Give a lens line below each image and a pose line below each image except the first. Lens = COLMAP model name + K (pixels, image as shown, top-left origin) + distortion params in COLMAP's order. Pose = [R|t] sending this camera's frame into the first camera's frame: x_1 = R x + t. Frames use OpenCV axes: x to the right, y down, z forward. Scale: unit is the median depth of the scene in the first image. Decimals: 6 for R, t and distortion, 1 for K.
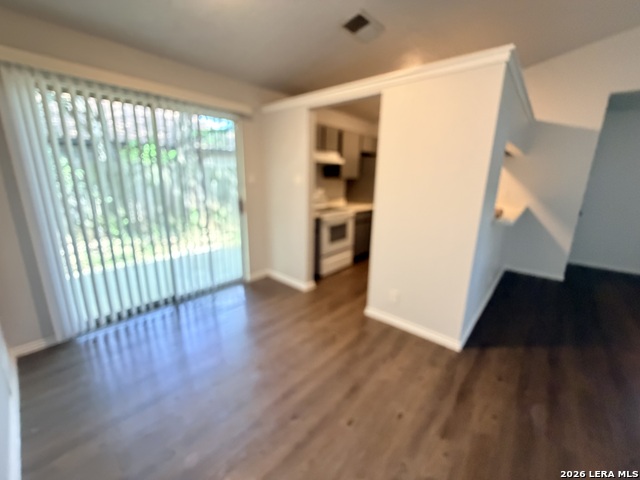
lens RADIAL K [[256.5, 0, 319.9], [0, 256.5, 238.4], [0, 0, 1]] dist [0.009835, 0.000247]
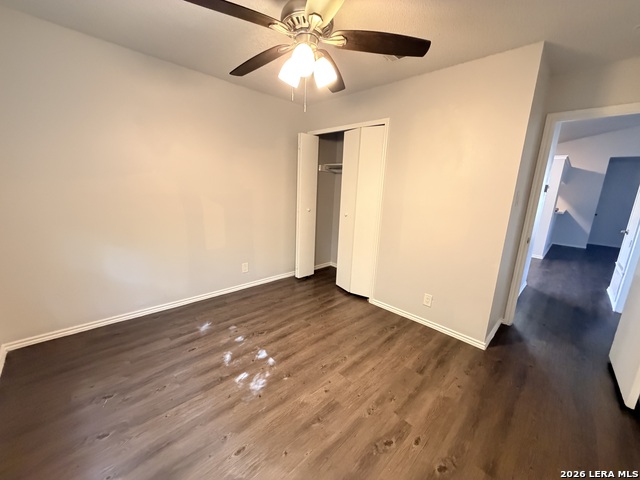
lens RADIAL K [[256.5, 0, 316.1], [0, 256.5, 242.2], [0, 0, 1]] dist [0.009835, 0.000247]
pose [[0.997347, 0.052120, -0.050808, -0.956892], [-0.053646, 0.998134, -0.029148, 0.280481], [0.049194, 0.031797, 0.998283, -1.021523]]
